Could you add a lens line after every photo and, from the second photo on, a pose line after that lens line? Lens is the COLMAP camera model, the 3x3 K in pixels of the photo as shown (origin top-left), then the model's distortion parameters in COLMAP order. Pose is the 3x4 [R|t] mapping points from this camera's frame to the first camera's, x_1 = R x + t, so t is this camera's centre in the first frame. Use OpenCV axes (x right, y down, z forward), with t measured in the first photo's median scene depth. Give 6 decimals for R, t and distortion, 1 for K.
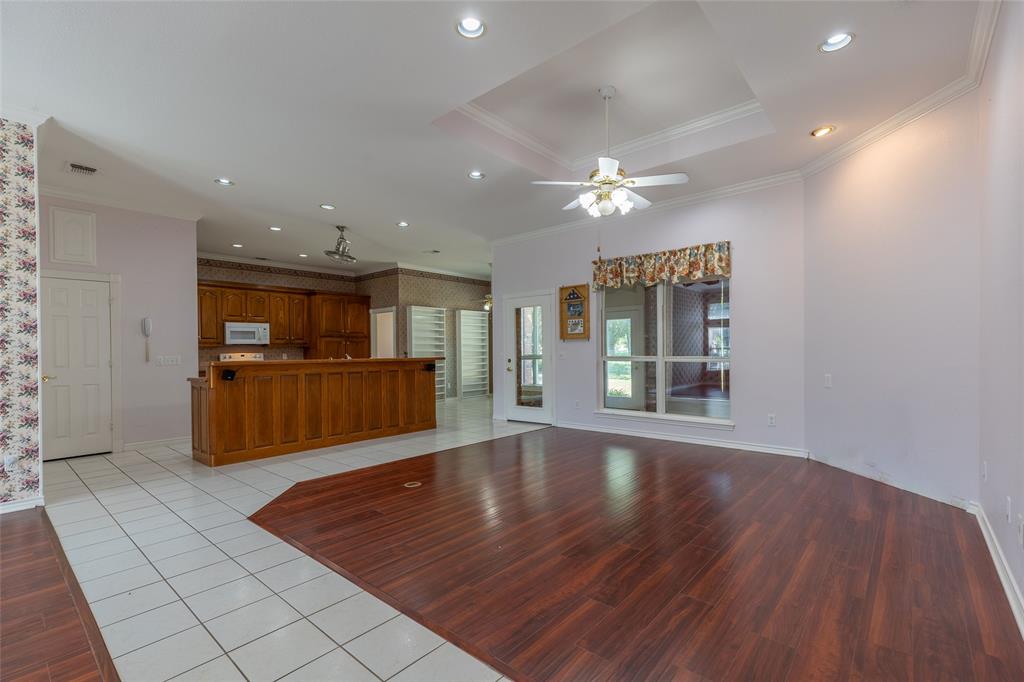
lens RADIAL K [[460.0, 0, 515.8], [0, 460.0, 351.9], [0, 0, 1]] dist [0.004200, 0.000079]
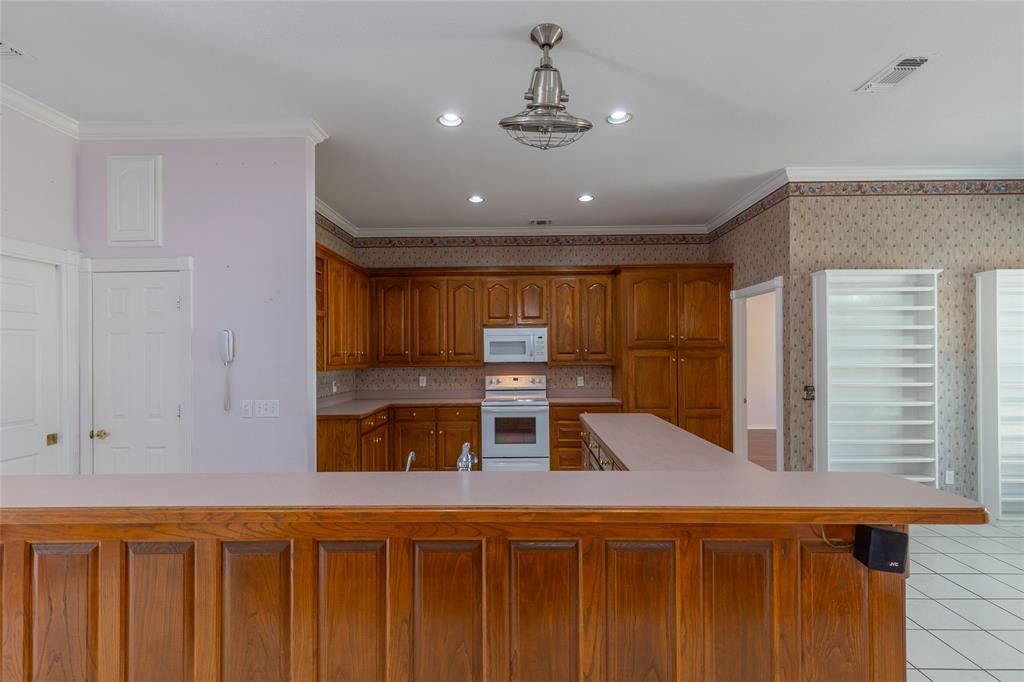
lens RADIAL K [[460.0, 0, 516.9], [0, 460.0, 350.4], [0, 0, 1]] dist [0.004200, 0.000079]
pose [[0.648065, 0.005052, -0.761568, -0.096938], [-0.004311, 0.999986, 0.002965, -0.031459], [0.761573, 0.001362, 0.648078, 0.542237]]
